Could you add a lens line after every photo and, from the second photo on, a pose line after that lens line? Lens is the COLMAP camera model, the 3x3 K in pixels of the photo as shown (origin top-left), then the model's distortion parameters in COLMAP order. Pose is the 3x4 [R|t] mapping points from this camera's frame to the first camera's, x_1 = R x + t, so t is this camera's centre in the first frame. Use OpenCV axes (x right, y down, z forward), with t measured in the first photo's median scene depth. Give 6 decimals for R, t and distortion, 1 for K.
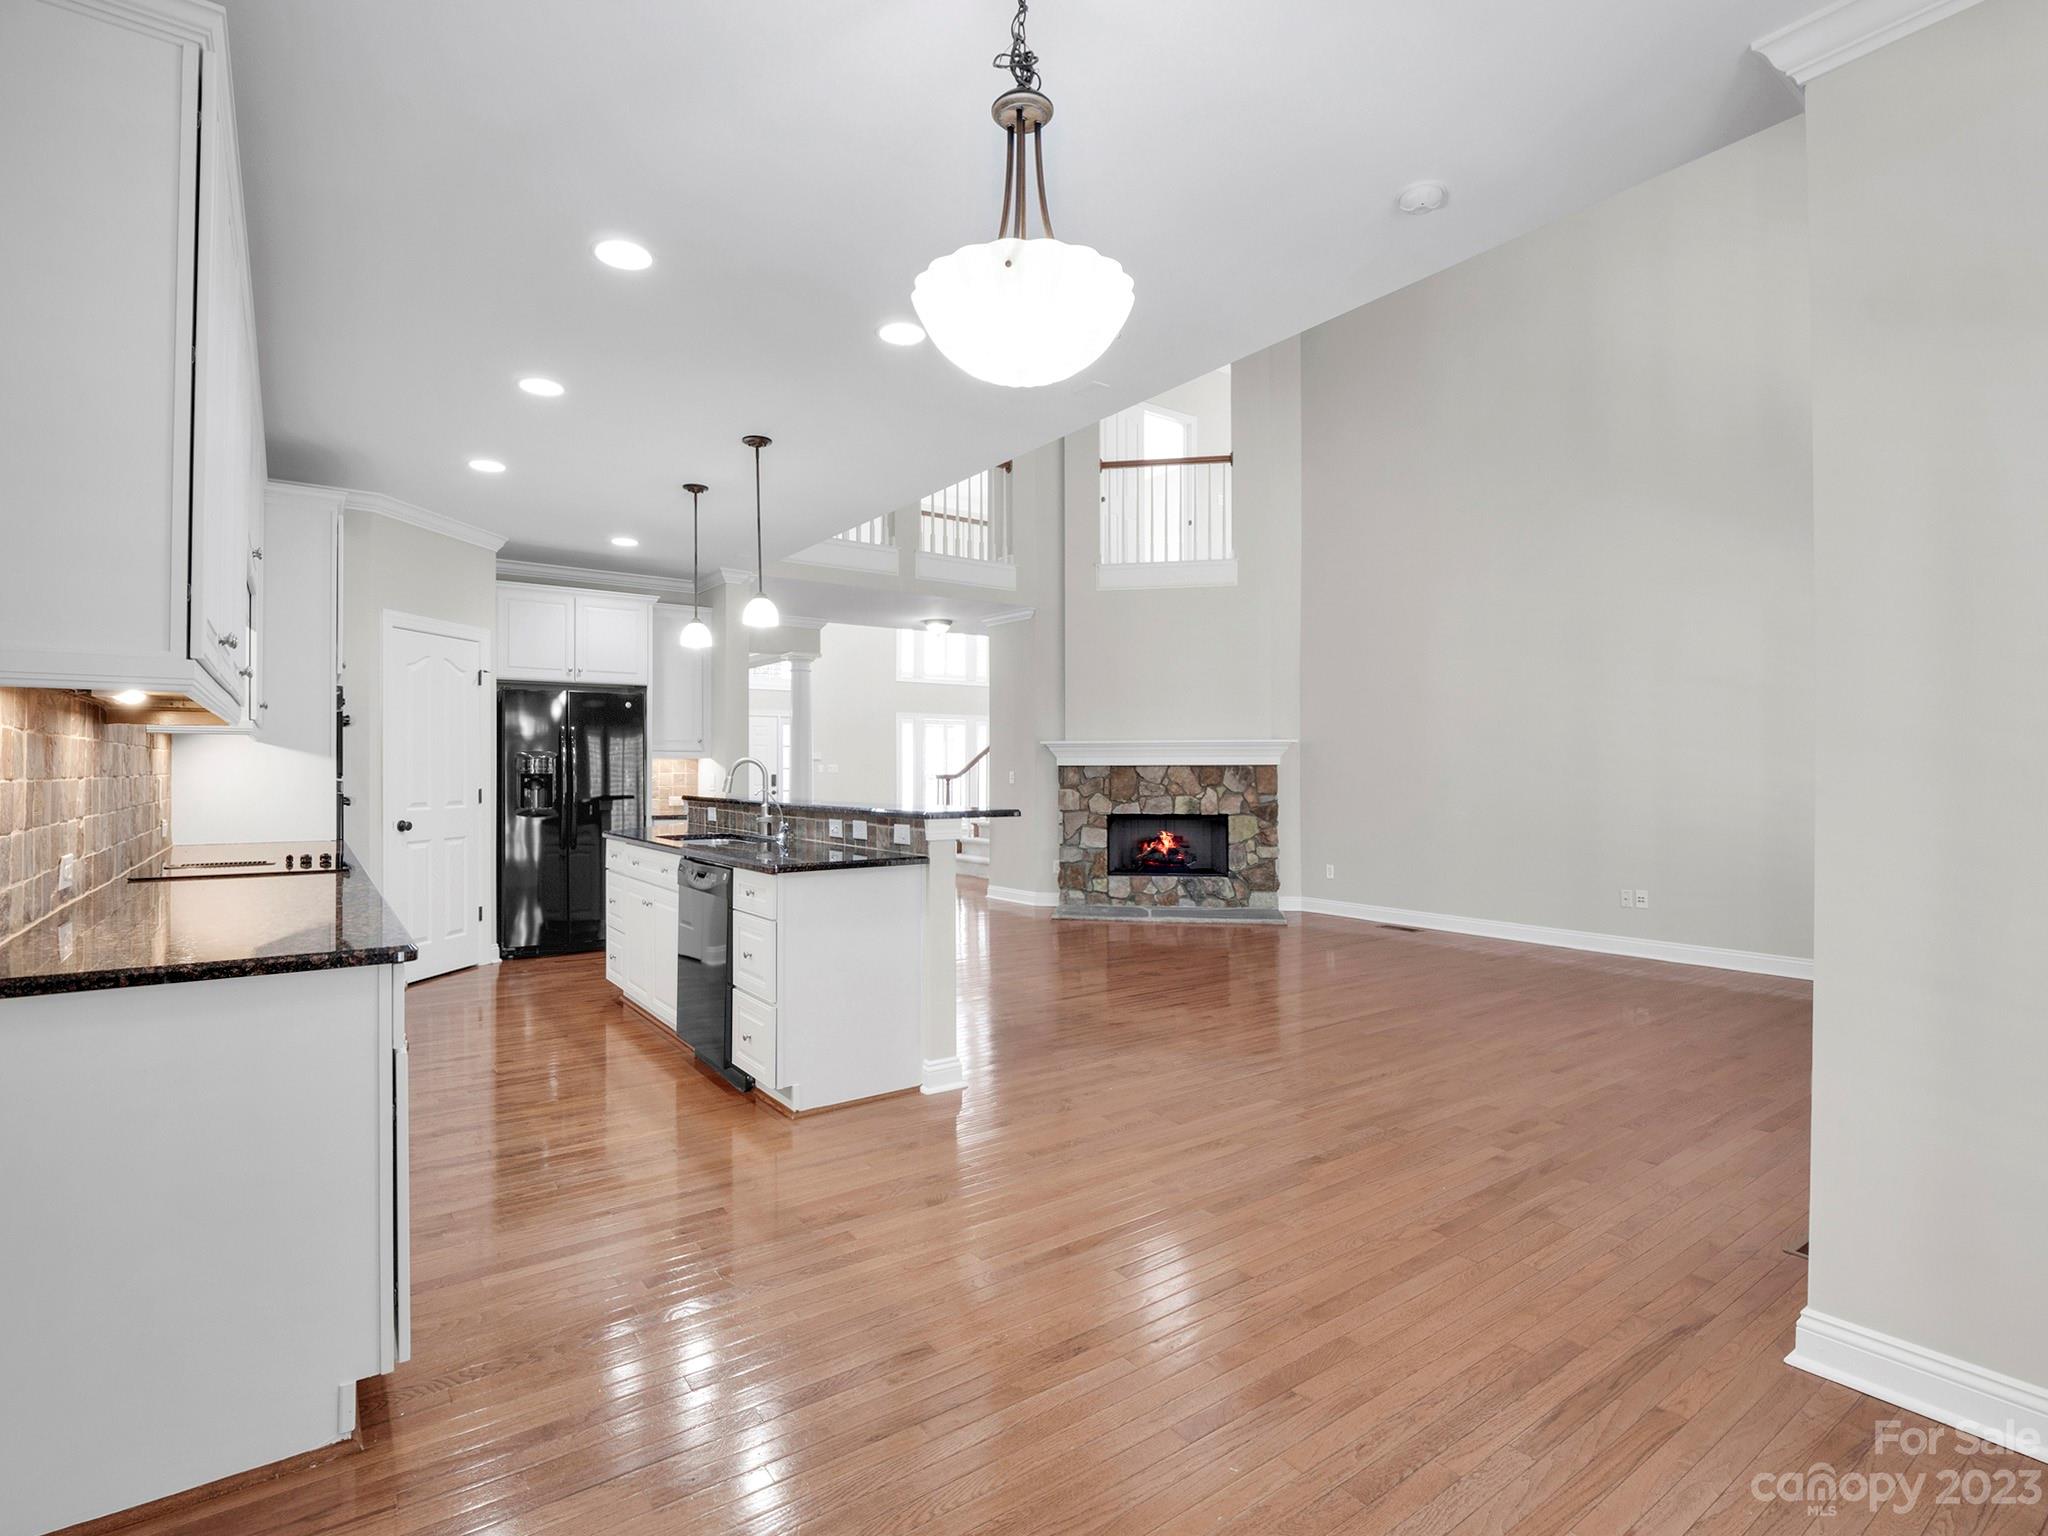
lens RADIAL K [[1010.6, 0, 1011.8], [0, 1010.6, 764.2], [0, 0, 1]] dist [-0.009475, -0.001389]
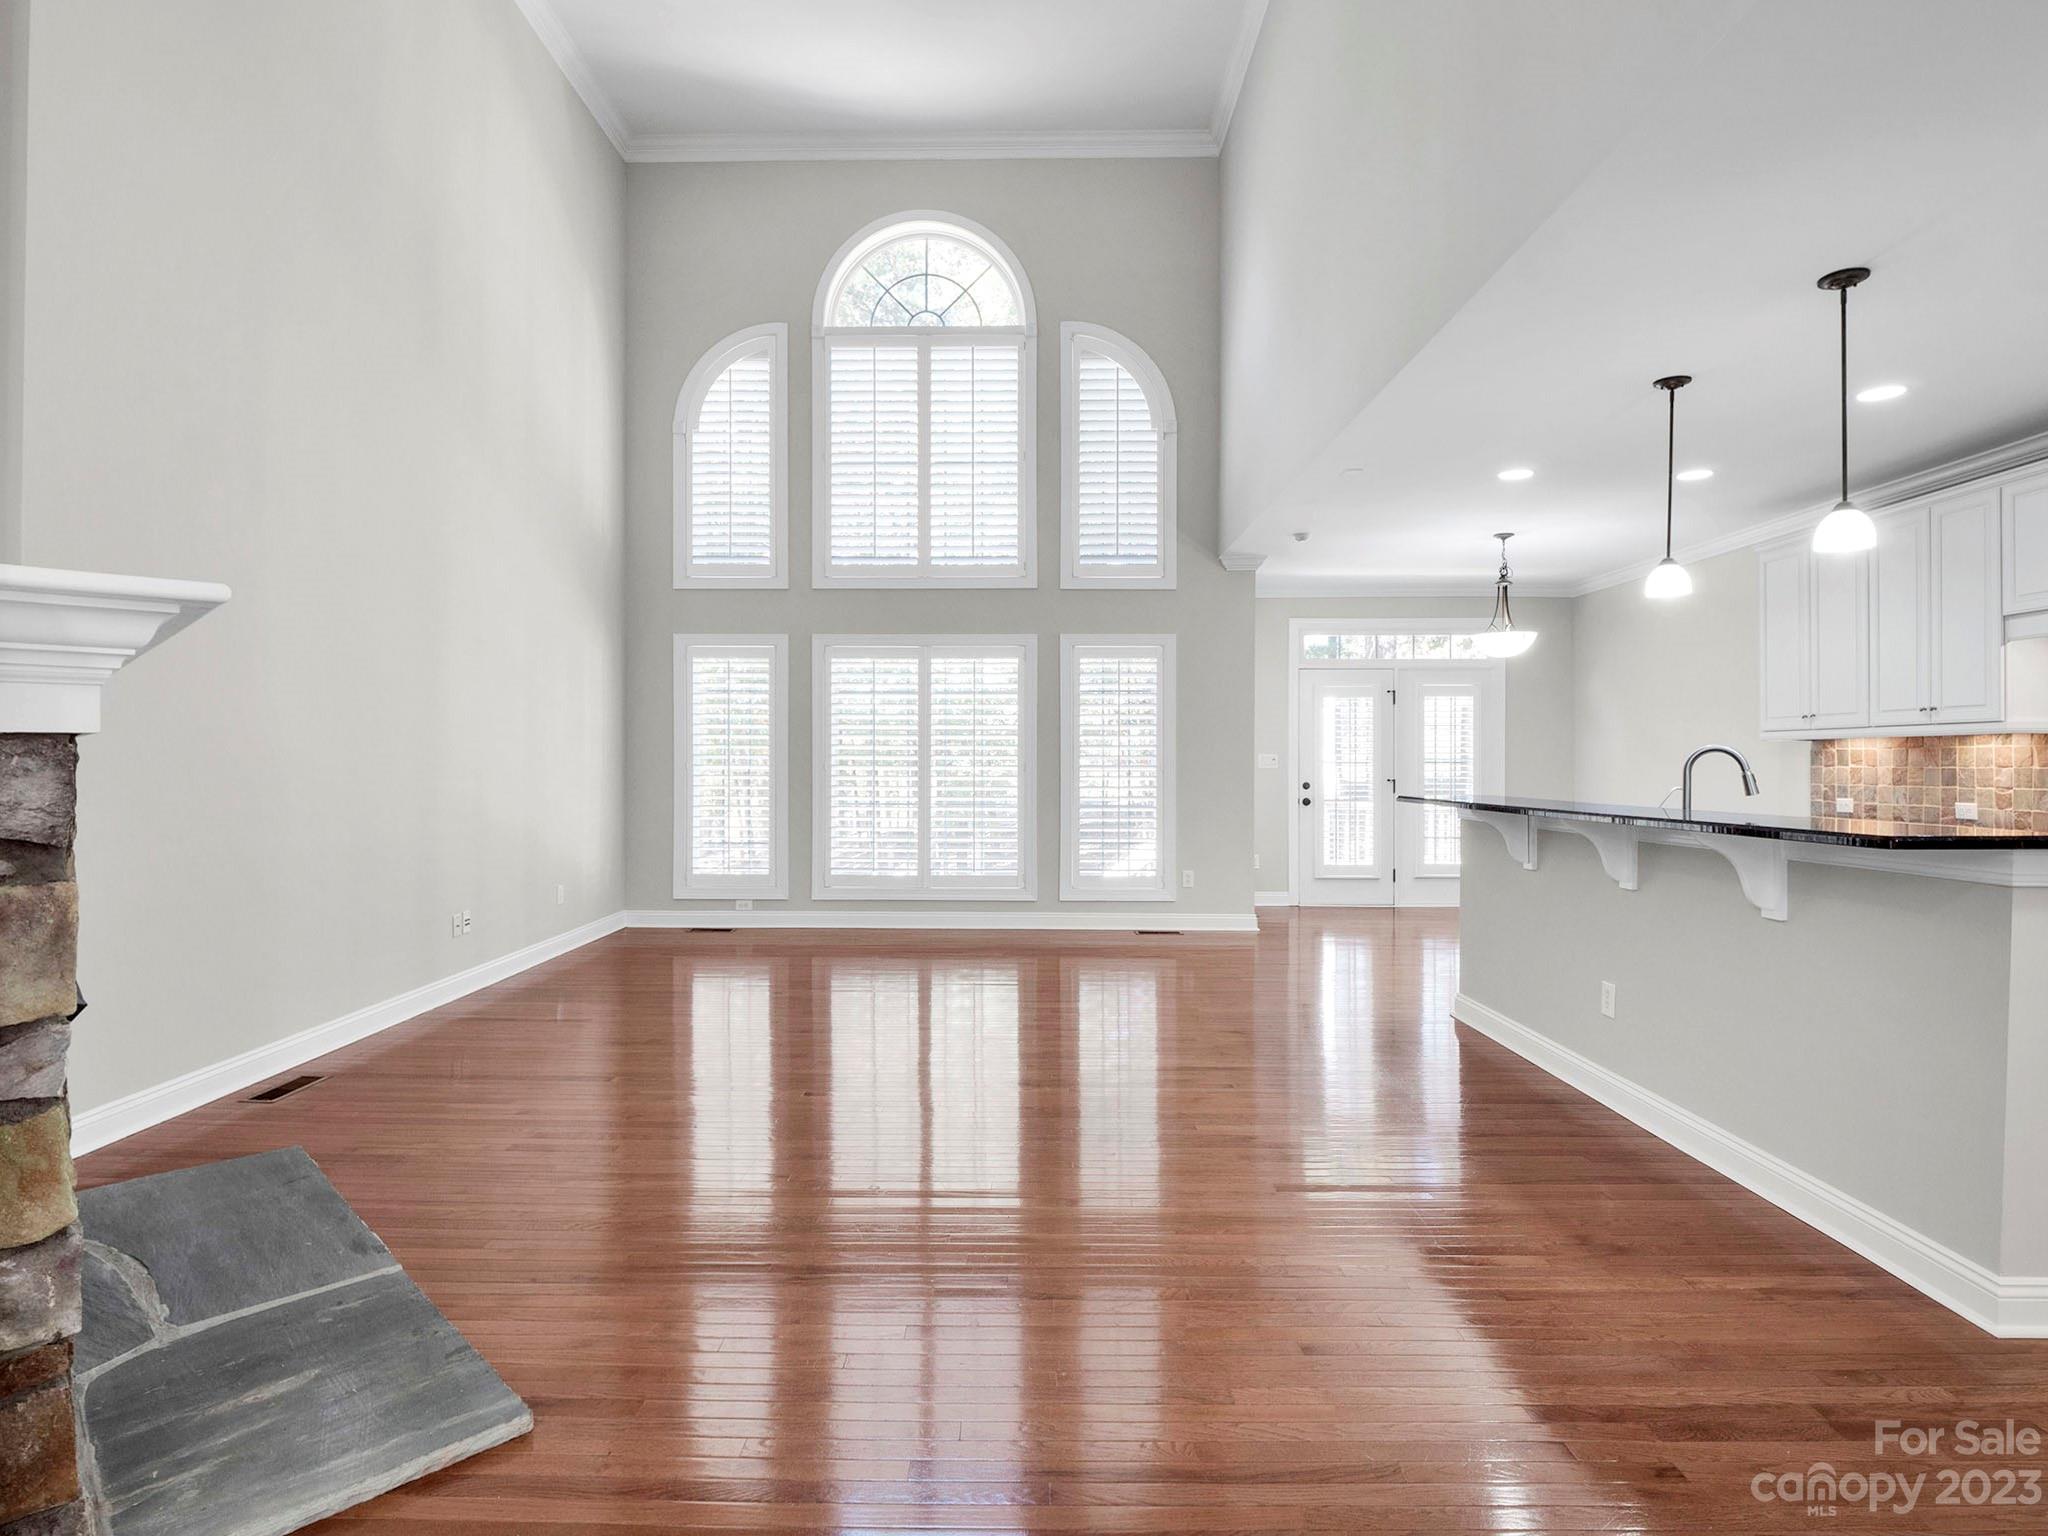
lens RADIAL K [[1076.7, 0, 1011.5], [0, 1076.7, 764.4], [0, 0, 1]] dist [-0.004076, -0.001461]
pose [[-0.808686, 0.001279, 0.588239, -0.173155], [-0.002336, 0.999983, -0.005386, 0.006968], [-0.588235, -0.005730, -0.808669, 1.074250]]
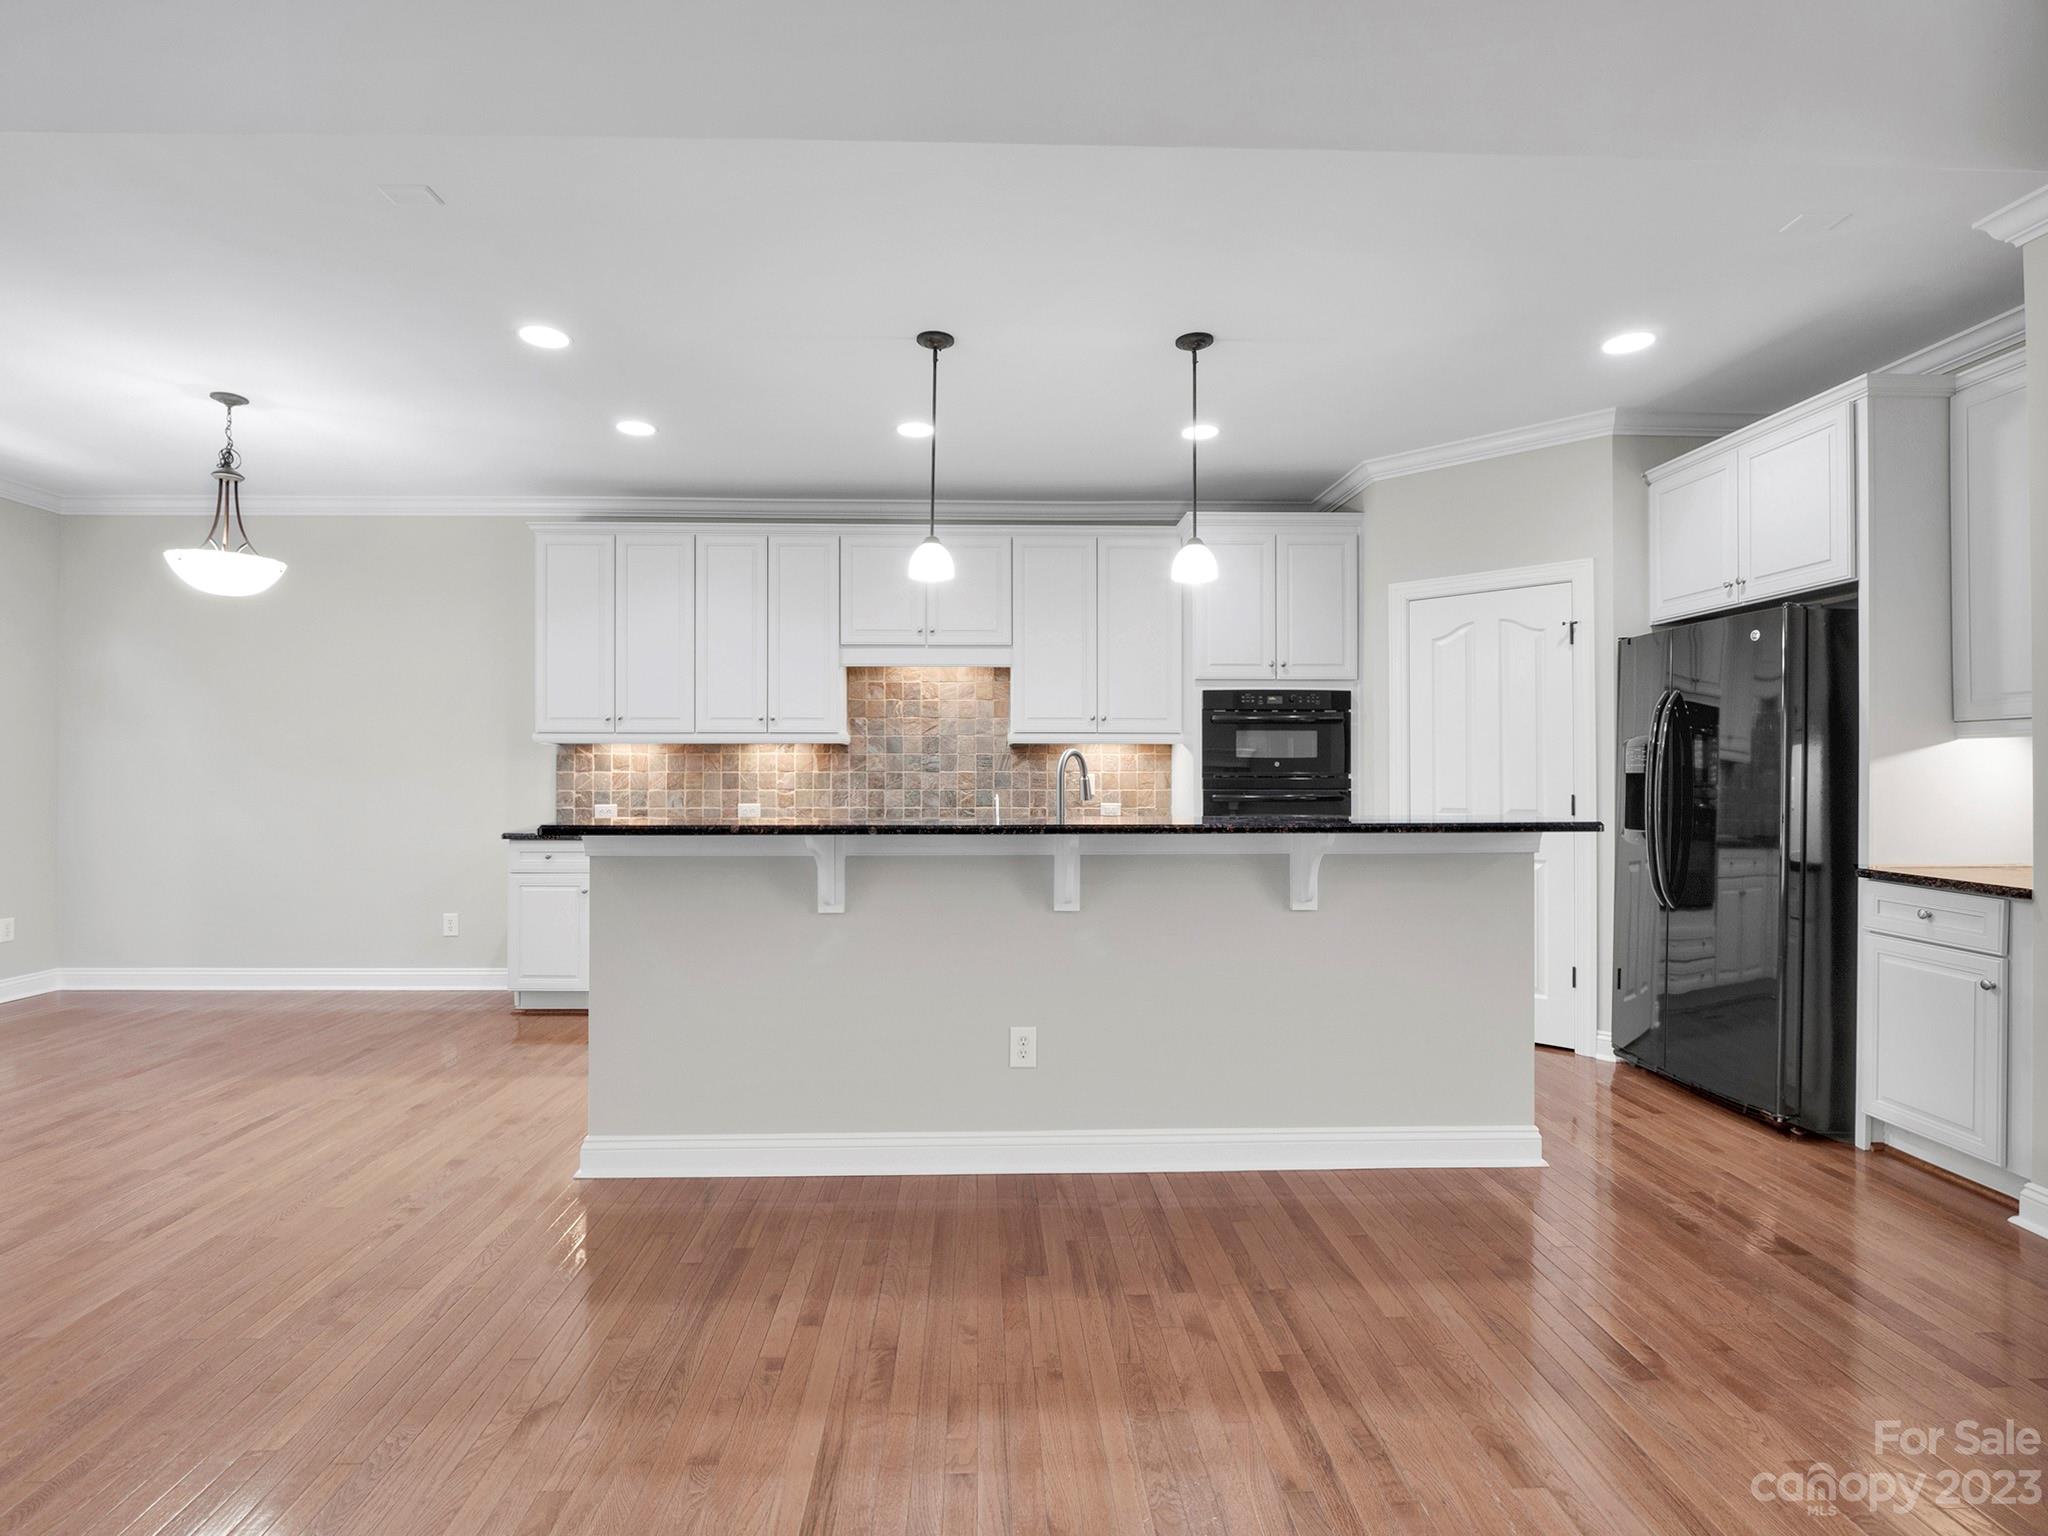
lens RADIAL K [[997.1, 0, 1016.5], [0, 997.1, 765.0], [0, 0, 1]] dist [-0.010100, -0.000834]
pose [[-0.558062, -0.002200, -0.829796, 0.177398], [0.006000, 0.999960, -0.006686, 0.004816], [0.829777, -0.008710, -0.558027, 0.761192]]
